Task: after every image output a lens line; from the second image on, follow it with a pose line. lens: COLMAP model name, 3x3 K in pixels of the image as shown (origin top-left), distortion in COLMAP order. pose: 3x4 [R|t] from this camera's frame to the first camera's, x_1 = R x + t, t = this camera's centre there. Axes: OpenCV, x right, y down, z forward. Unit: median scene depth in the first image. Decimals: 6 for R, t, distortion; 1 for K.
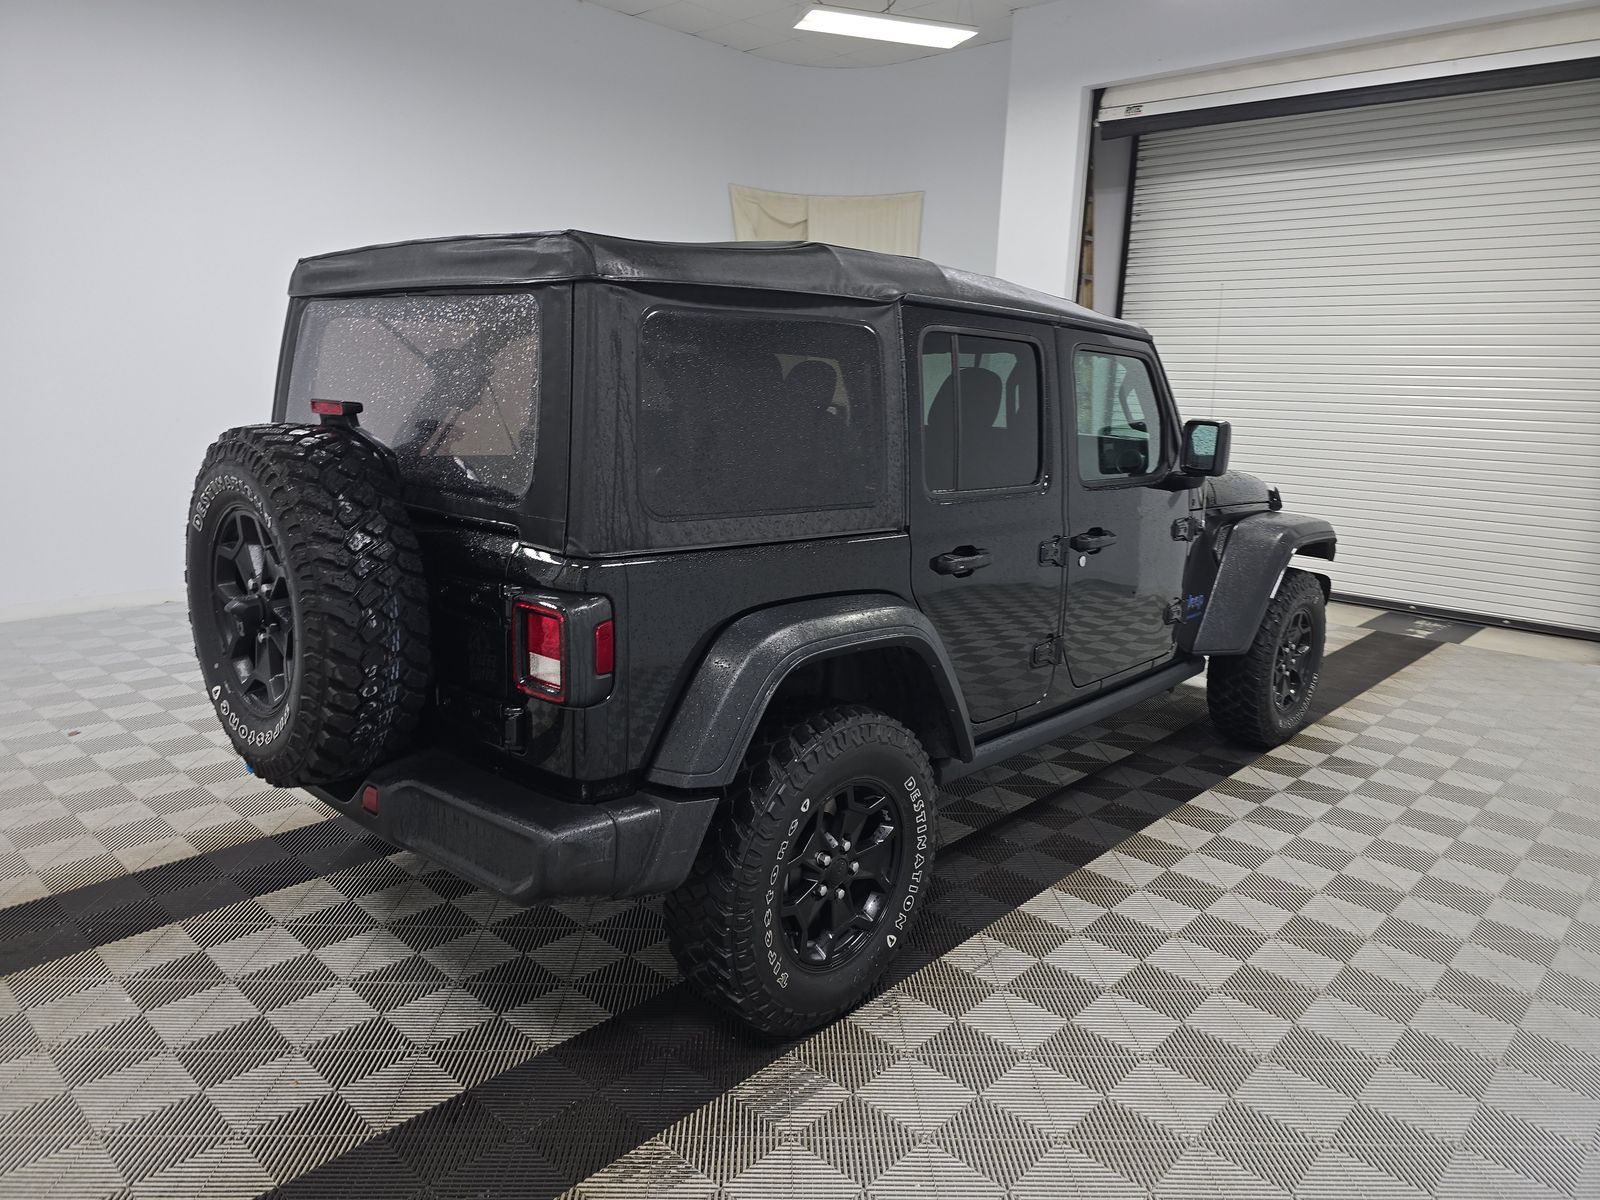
lens RADIAL K [[1067.1, 0, 800.0], [0, 1067.1, 600.0], [0, 0, 1]] dist [0.056177, -0.044074]
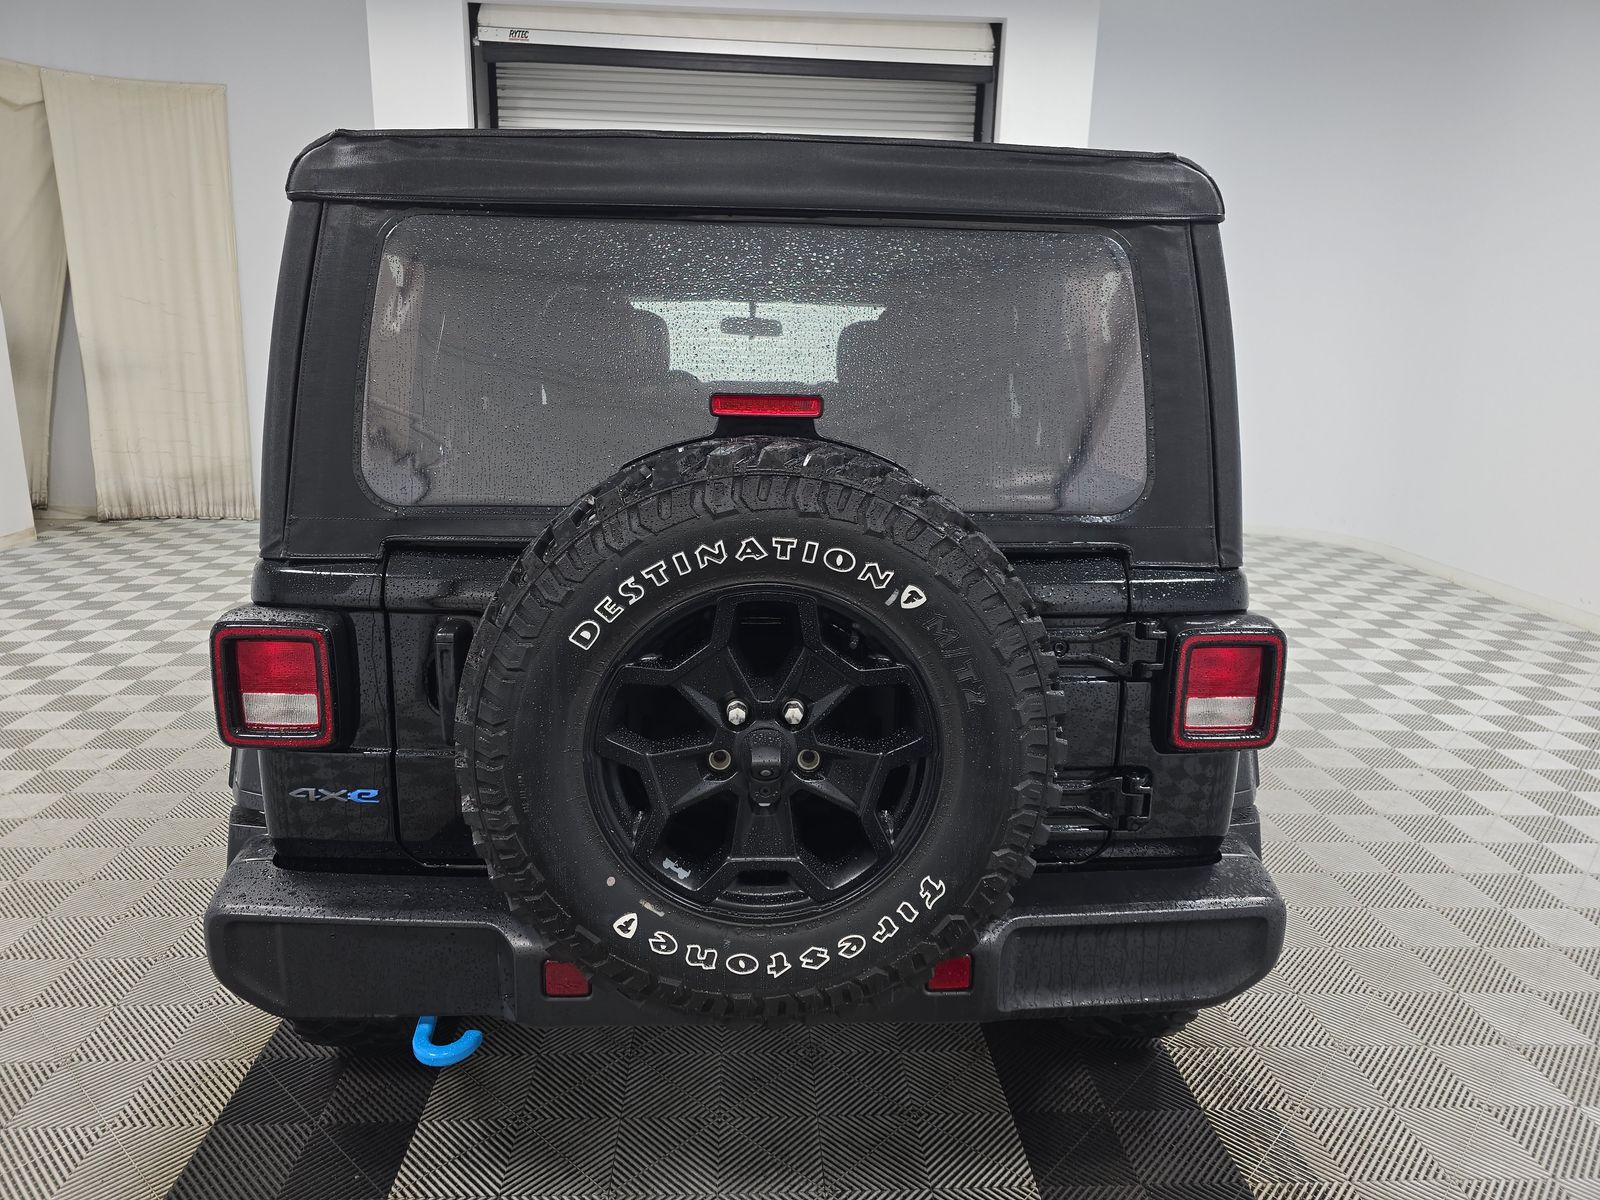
lens RADIAL K [[1067.1, 0, 800.0], [0, 1067.1, 600.0], [0, 0, 1]] dist [0.056177, -0.044074]
pose [[0.703112, -0.188075, 0.685756, -0.252760], [0.151039, 0.981882, 0.114430, -0.040023], [-0.694853, 0.023119, 0.718780, 0.160826]]
